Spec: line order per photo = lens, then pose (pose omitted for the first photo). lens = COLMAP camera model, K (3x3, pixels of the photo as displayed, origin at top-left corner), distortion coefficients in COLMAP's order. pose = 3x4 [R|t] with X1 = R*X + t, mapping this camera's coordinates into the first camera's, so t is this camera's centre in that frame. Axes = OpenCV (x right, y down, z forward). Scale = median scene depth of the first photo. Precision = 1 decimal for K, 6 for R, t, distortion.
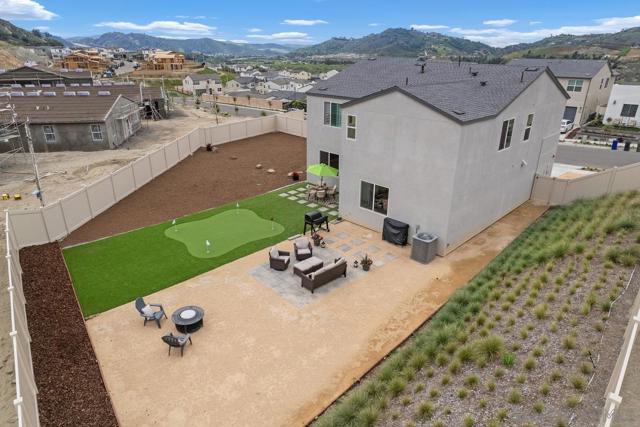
lens RADIAL K [[413.6, 0, 317.5], [0, 413.6, 215.7], [0, 0, 1]] dist [-0.064947, 0.054203]
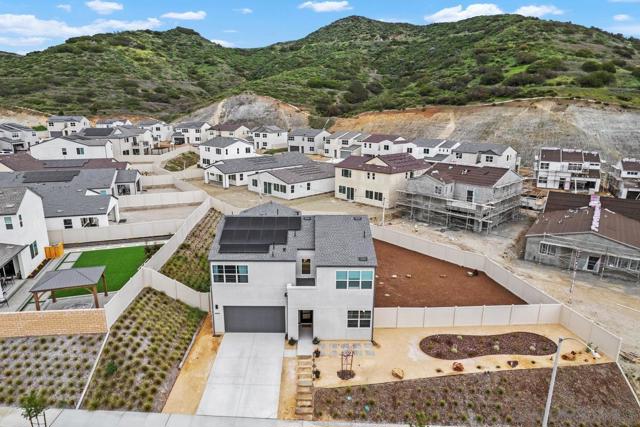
lens RADIAL K [[413.6, 0, 319.3], [0, 413.6, 210.6], [0, 0, 1]] dist [-0.064947, 0.054203]
pose [[-0.698311, 0.159503, -0.697796, 1.238941], [-0.281153, 0.835388, 0.472314, -1.091855], [0.658266, 0.526010, -0.538516, 1.829740]]
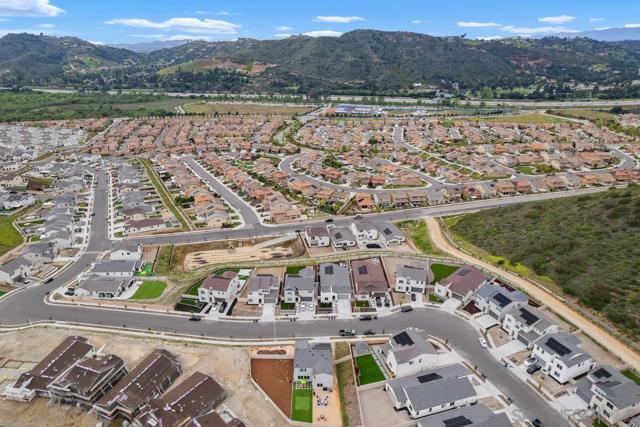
lens RADIAL K [[413.6, 0, 318.0], [0, 413.6, 217.4], [0, 0, 1]] dist [-0.064947, 0.054203]
pose [[0.706884, -0.293324, 0.643643, -2.575209], [0.270518, 0.952894, 0.137160, -2.732310], [-0.653556, 0.077160, 0.752935, -3.167578]]
